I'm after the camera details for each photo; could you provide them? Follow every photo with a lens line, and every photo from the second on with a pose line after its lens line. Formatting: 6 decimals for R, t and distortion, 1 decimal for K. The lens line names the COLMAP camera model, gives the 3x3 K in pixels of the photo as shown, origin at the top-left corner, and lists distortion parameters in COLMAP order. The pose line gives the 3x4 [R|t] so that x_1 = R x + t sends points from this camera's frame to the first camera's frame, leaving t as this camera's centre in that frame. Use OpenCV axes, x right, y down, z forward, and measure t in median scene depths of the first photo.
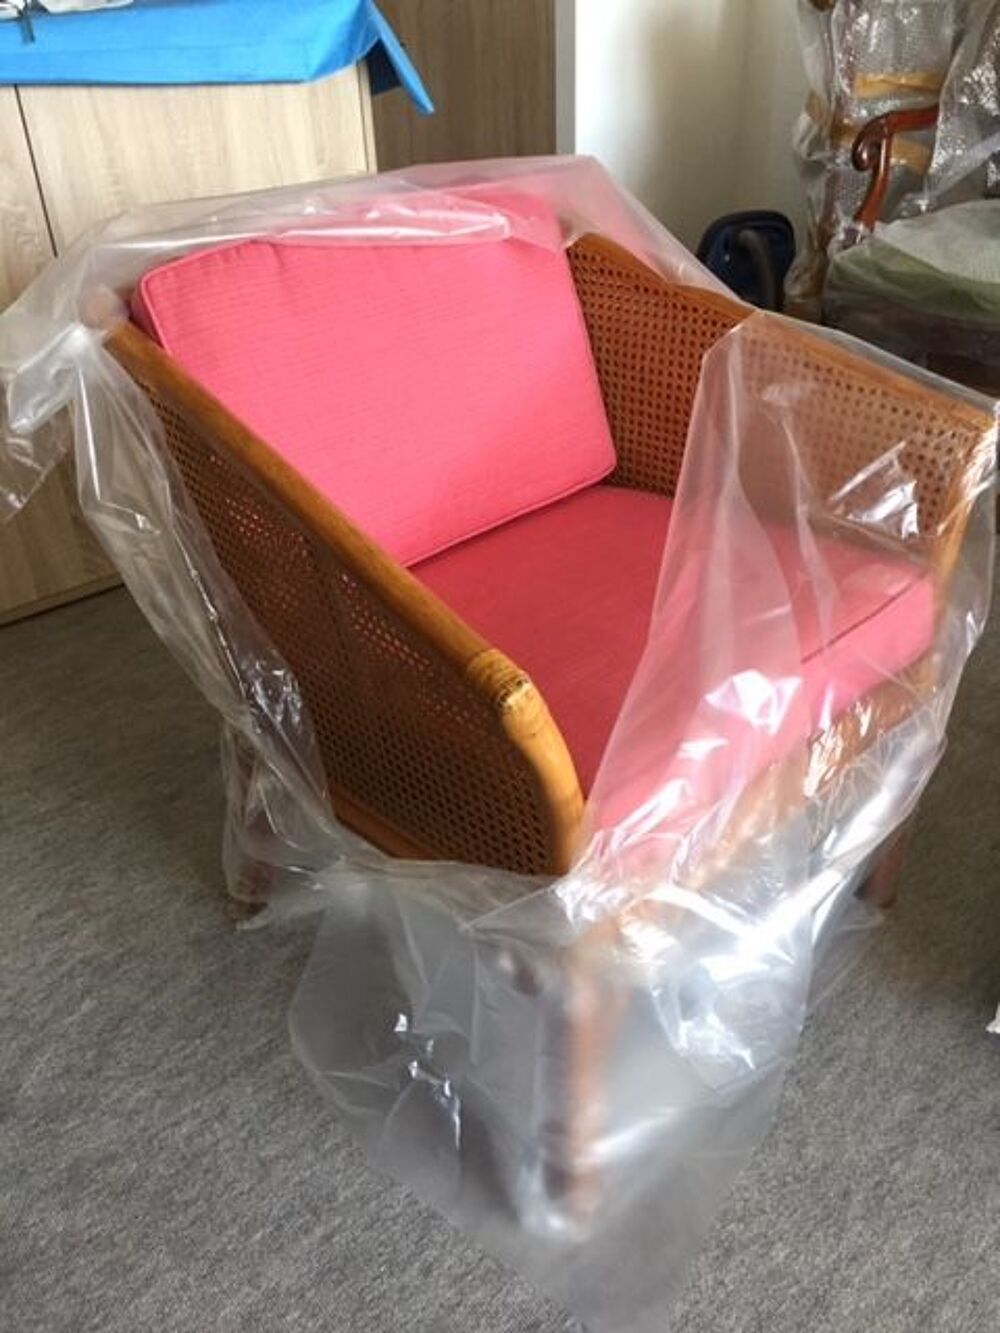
lens RADIAL K [[1121.7, 0, 500.0], [0, 1121.7, 666.5], [0, 0, 1]] dist [0.006253, -0.008148]
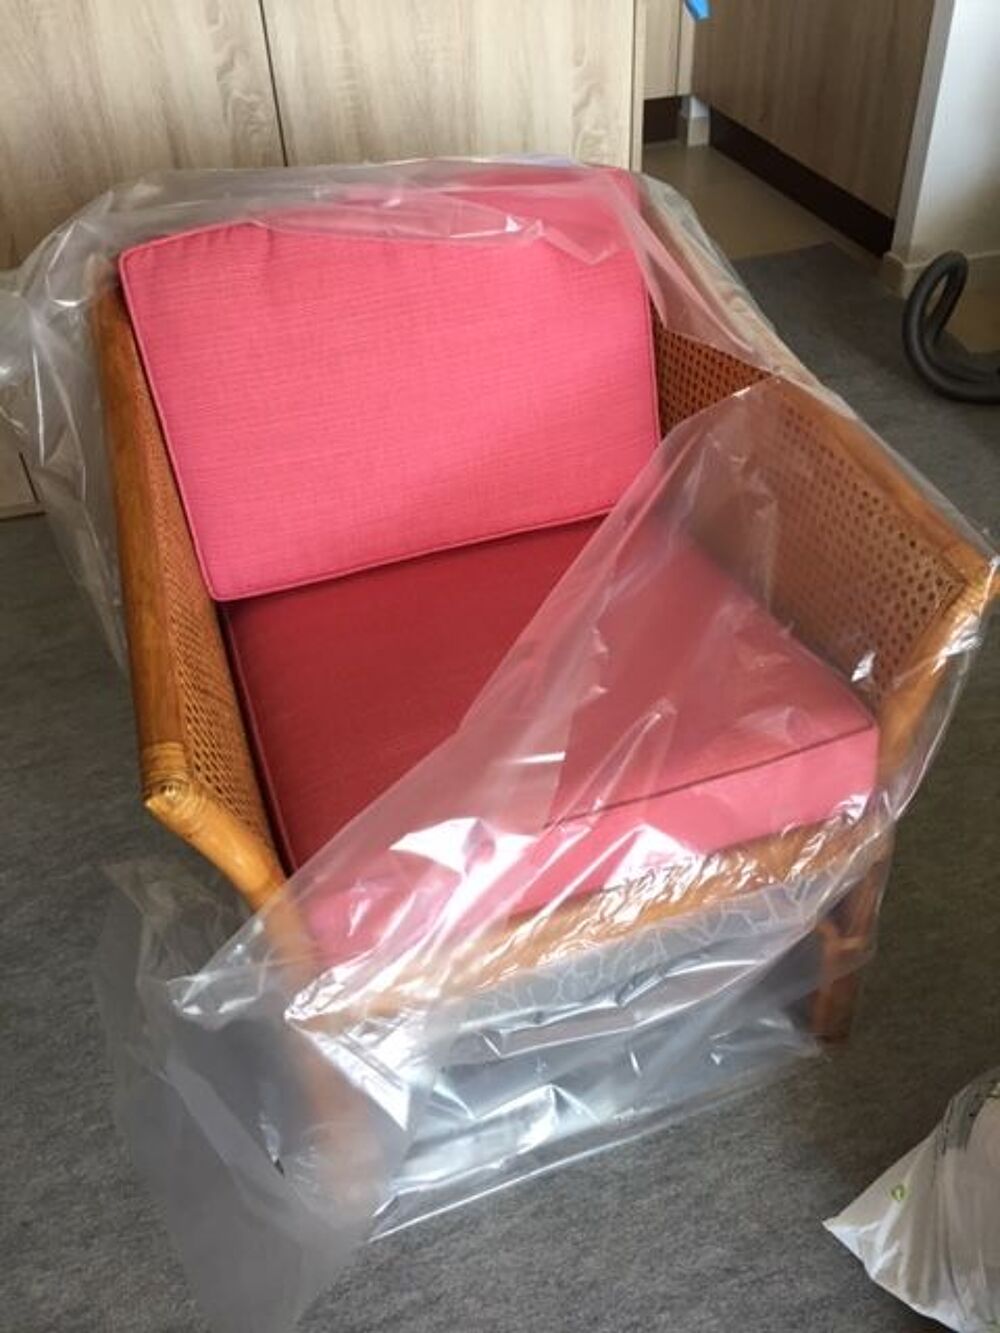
lens RADIAL K [[1121.7, 0, 500.0], [0, 1121.7, 666.5], [0, 0, 1]] dist [0.006253, -0.008148]
pose [[0.916185, 0.258402, -0.306321, 0.345700], [-0.215025, 0.961985, 0.168372, -0.195513], [0.338184, -0.088393, 0.936920, 0.105196]]
